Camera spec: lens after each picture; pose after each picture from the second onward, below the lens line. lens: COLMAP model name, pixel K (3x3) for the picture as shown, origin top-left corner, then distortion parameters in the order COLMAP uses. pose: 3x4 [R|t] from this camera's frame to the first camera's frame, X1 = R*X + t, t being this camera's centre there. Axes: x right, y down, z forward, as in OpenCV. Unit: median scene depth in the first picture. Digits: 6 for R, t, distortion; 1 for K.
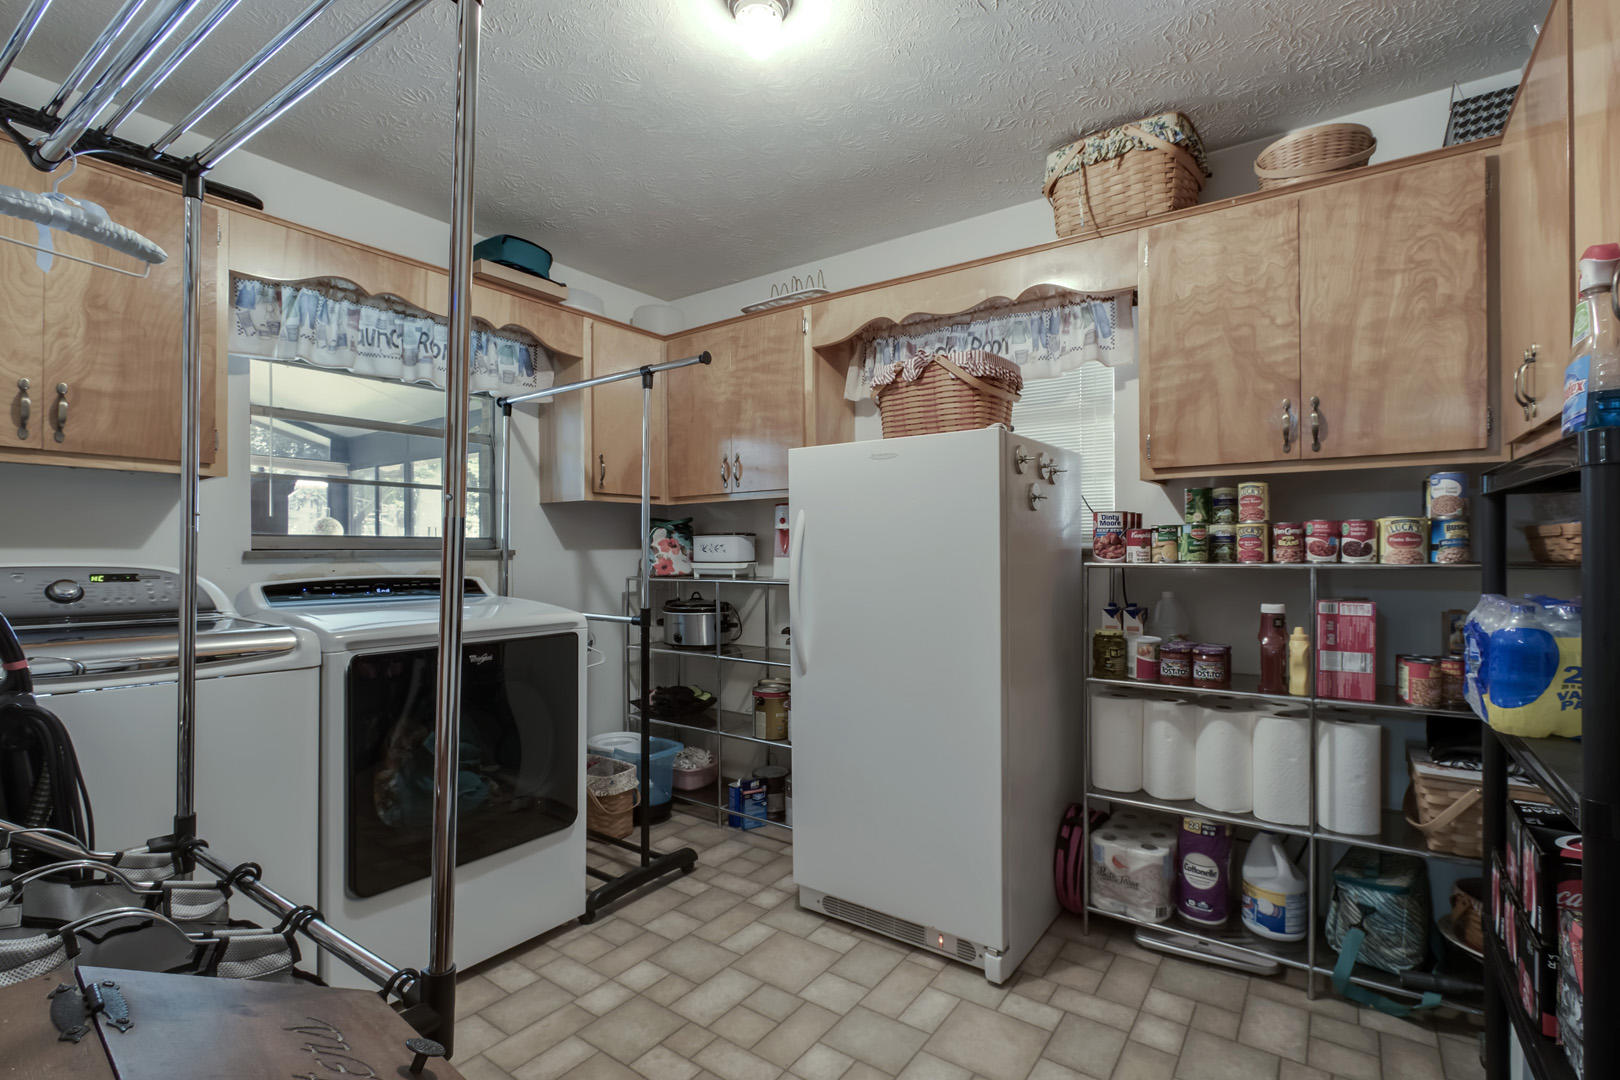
lens RADIAL K [[747.1, 0, 816.6], [0, 747.1, 550.9], [0, 0, 1]] dist [-0.014366, 0.003390]
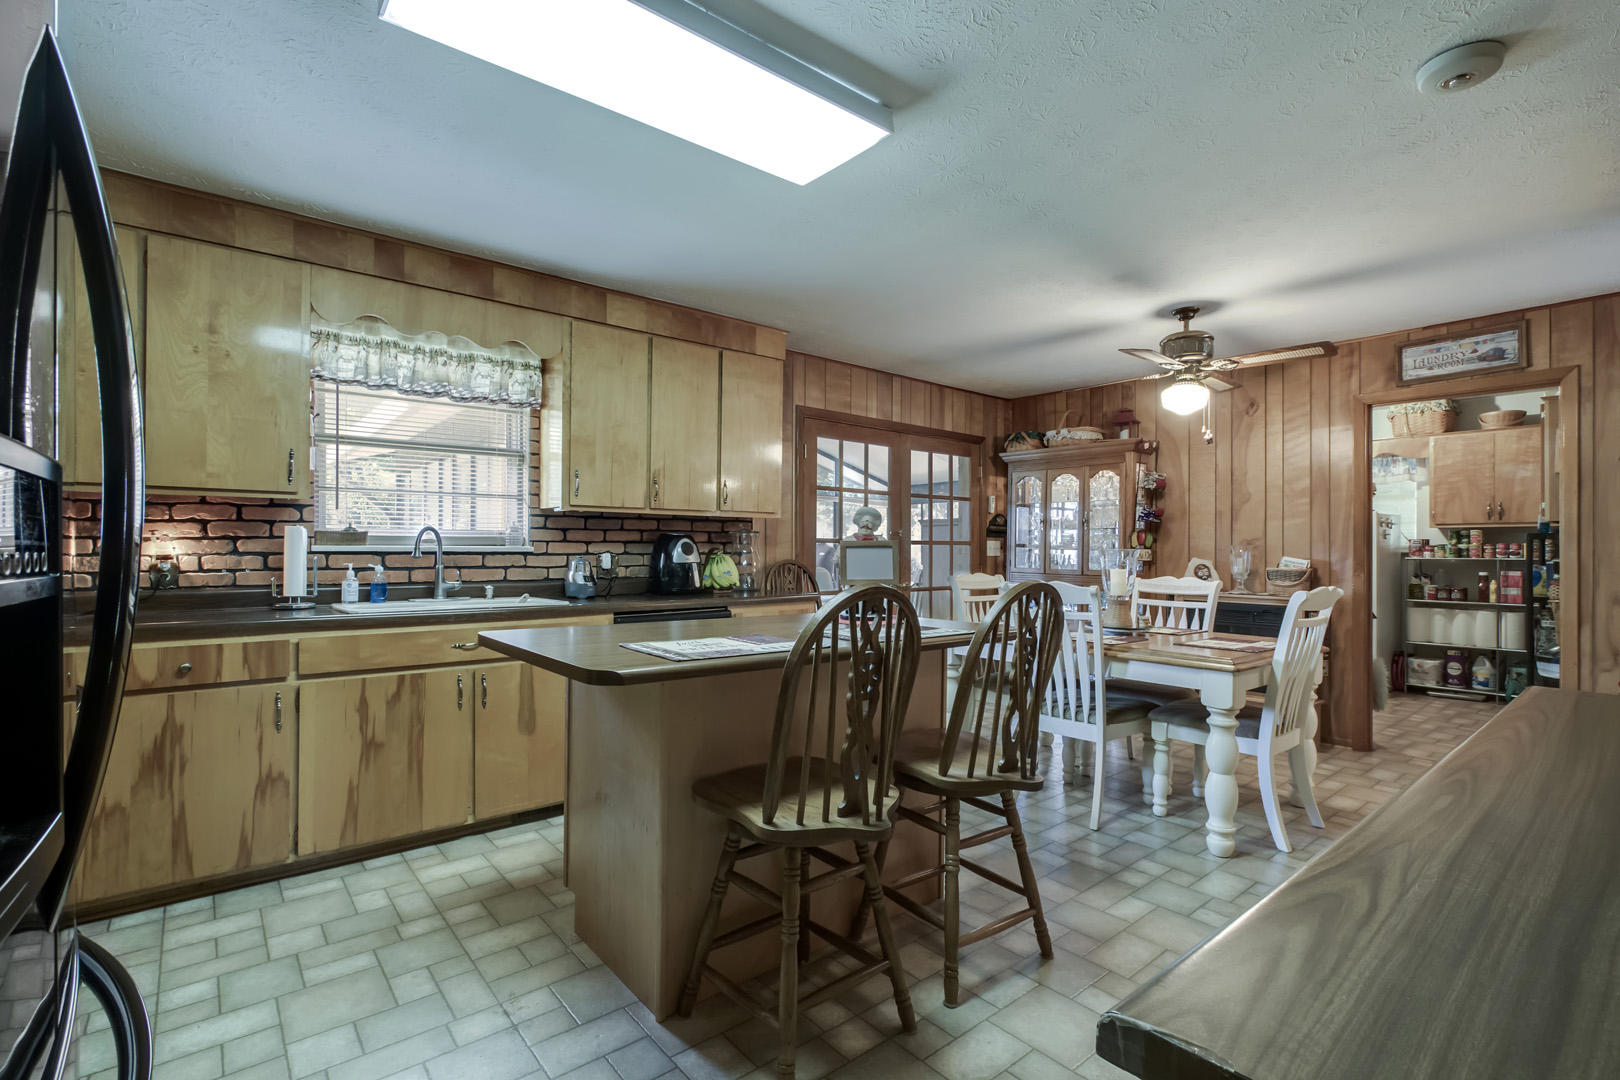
lens RADIAL K [[747.1, 0, 812.0], [0, 747.1, 552.1], [0, 0, 1]] dist [-0.014366, 0.003390]
pose [[0.967282, 0.004256, -0.253667, -1.147925], [-0.003396, 0.999987, 0.003827, -0.008676], [0.253680, -0.002840, 0.967284, -2.371466]]
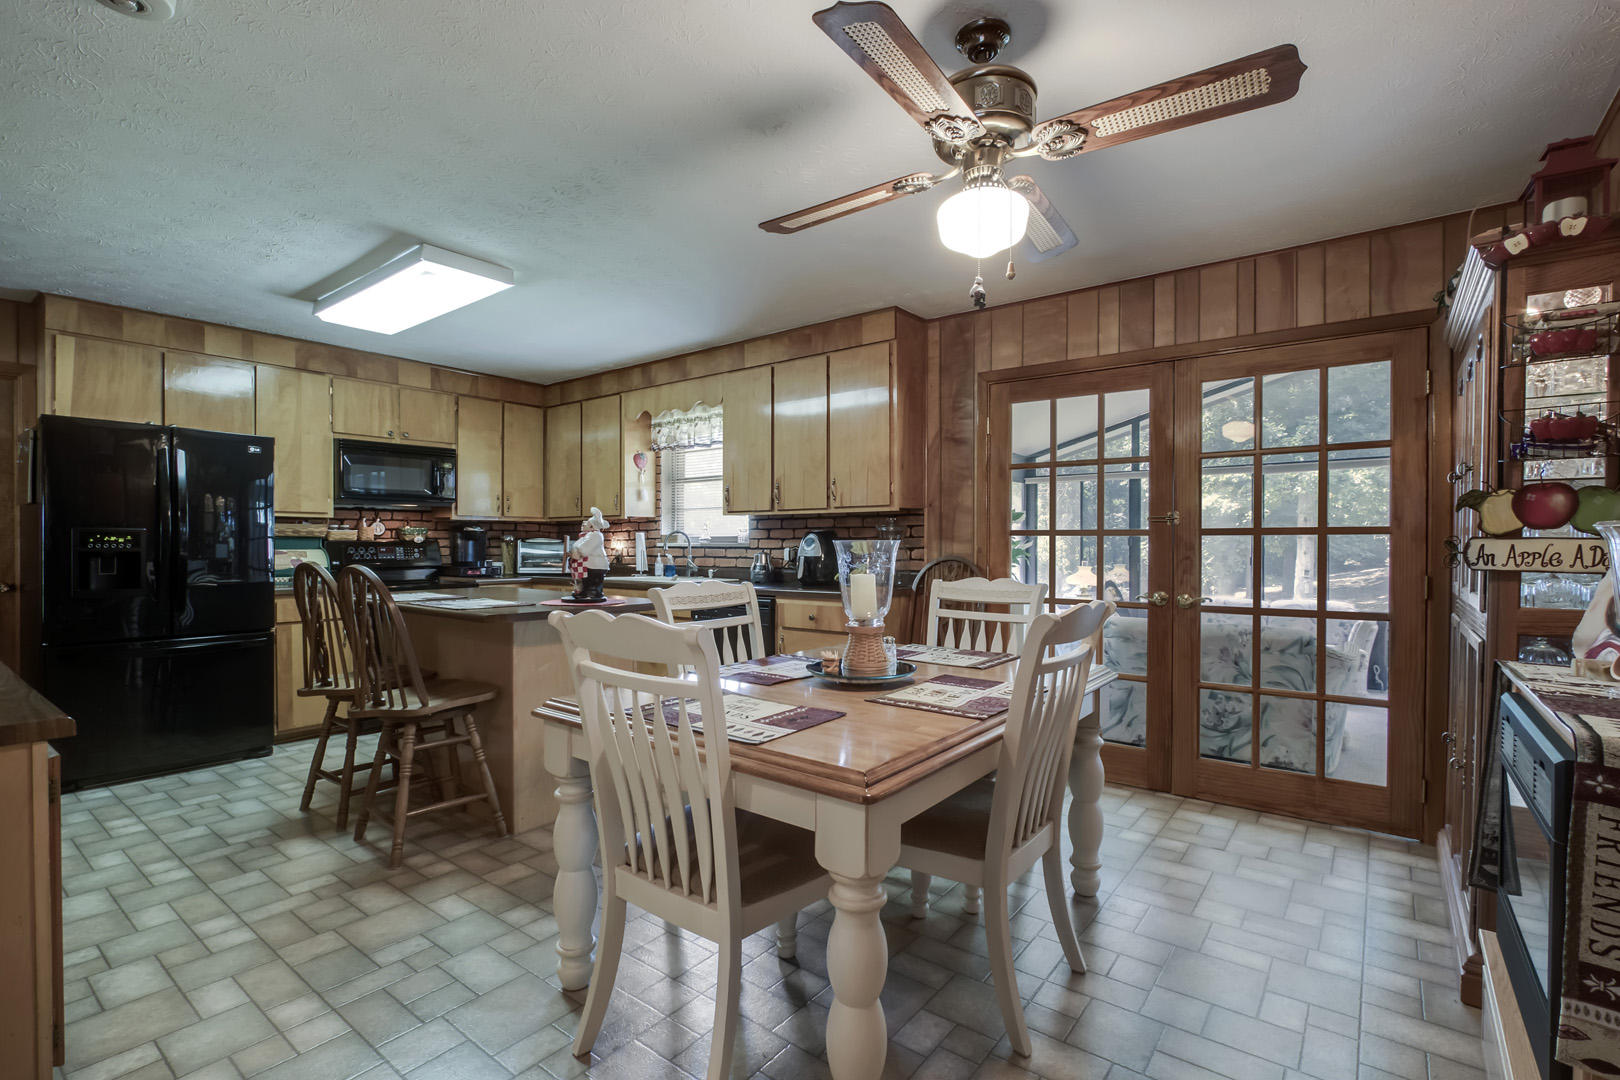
lens RADIAL K [[747.1, 0, 818.8], [0, 747.1, 551.5], [0, 0, 1]] dist [-0.014366, 0.003390]
pose [[-0.035263, 0.009009, -0.999337, 0.161294], [-0.000304, 0.999959, 0.009025, -0.006421], [0.999378, 0.000622, -0.035258, -0.516722]]
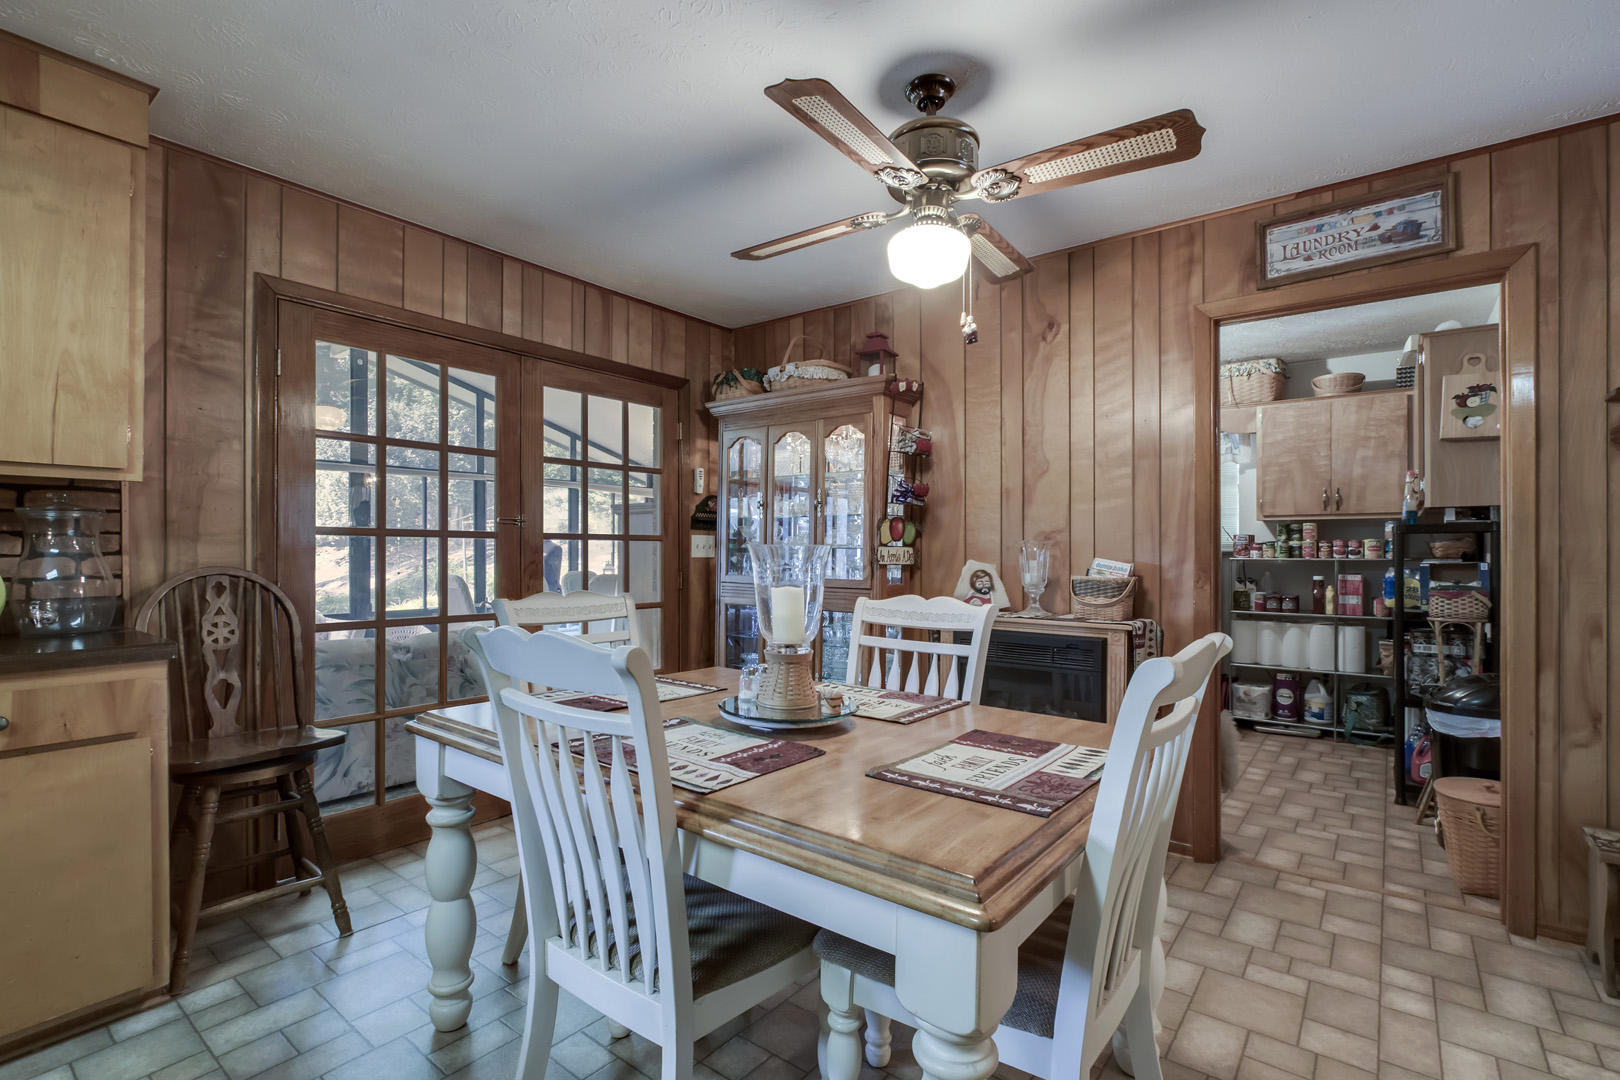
lens RADIAL K [[747.1, 0, 812.3], [0, 747.1, 551.2], [0, 0, 1]] dist [-0.014366, 0.003390]
pose [[0.999144, 0.002568, -0.041279, -0.834230], [-0.002465, 0.999994, 0.002553, -0.007104], [0.041285, -0.002449, 0.999144, -1.324692]]
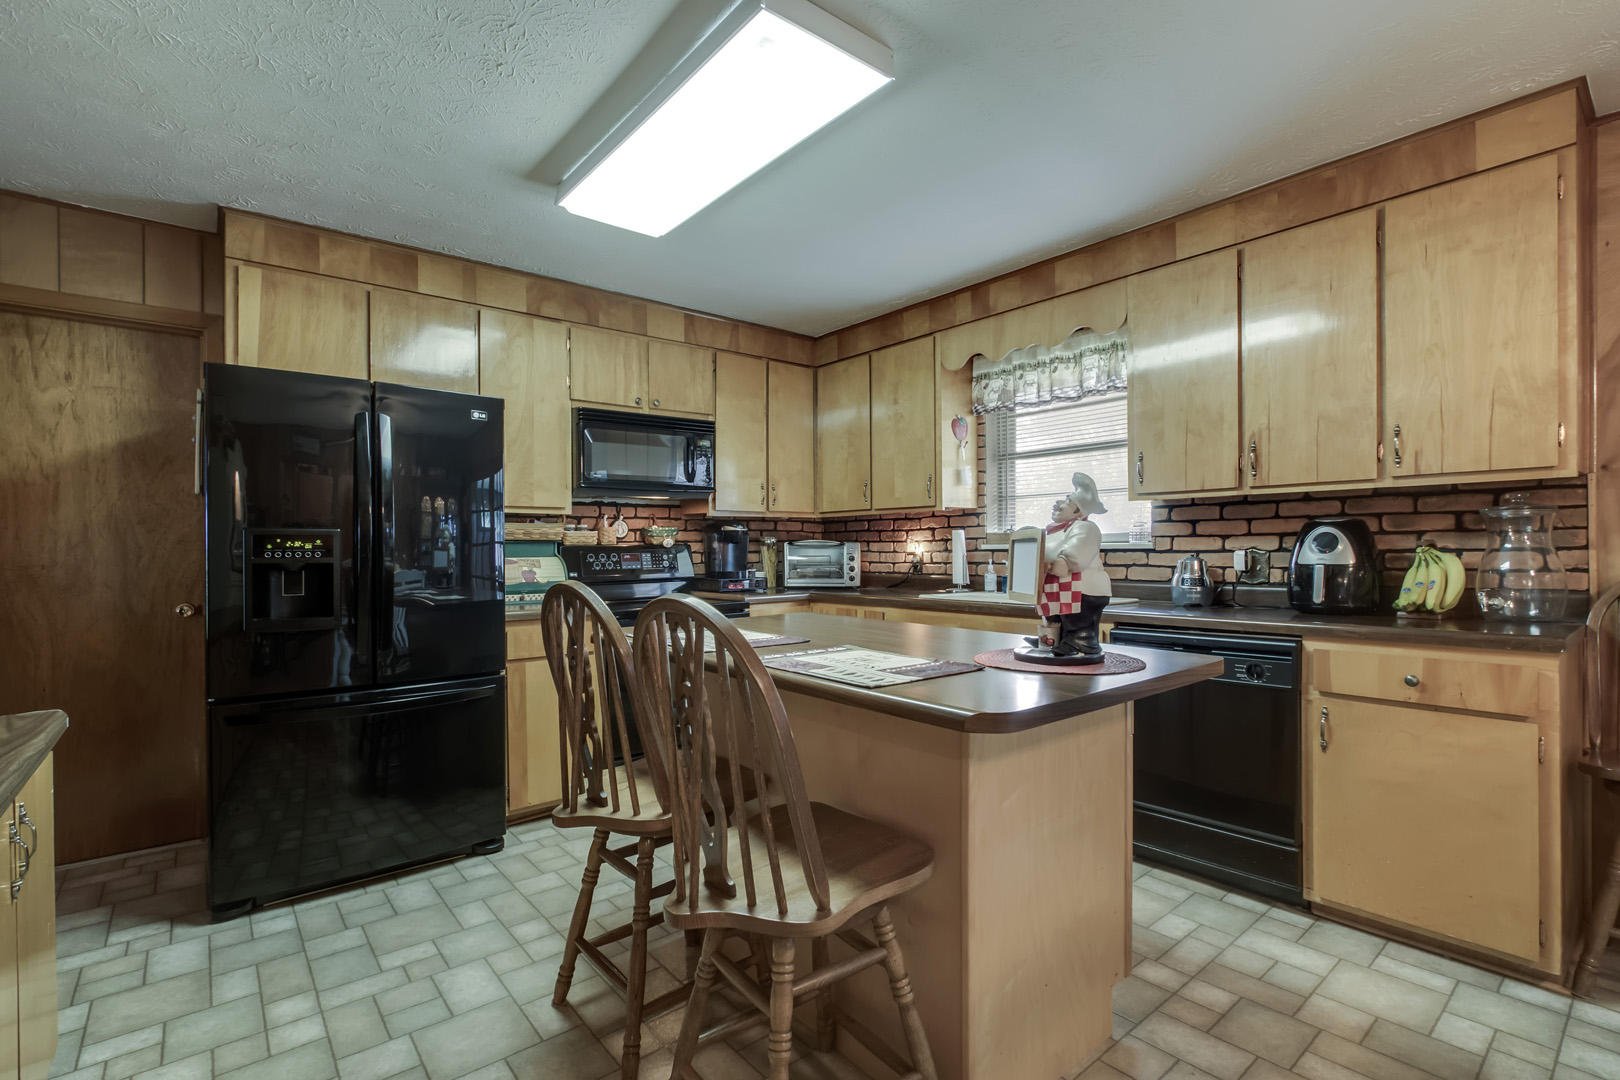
lens RADIAL K [[747.1, 0, 818.0], [0, 747.1, 551.5], [0, 0, 1]] dist [-0.014366, 0.003390]
pose [[-0.252168, 0.006449, -0.967662, -0.556579], [0.008049, 0.999957, 0.004566, -0.007300], [0.967650, -0.006638, -0.252209, -1.112166]]
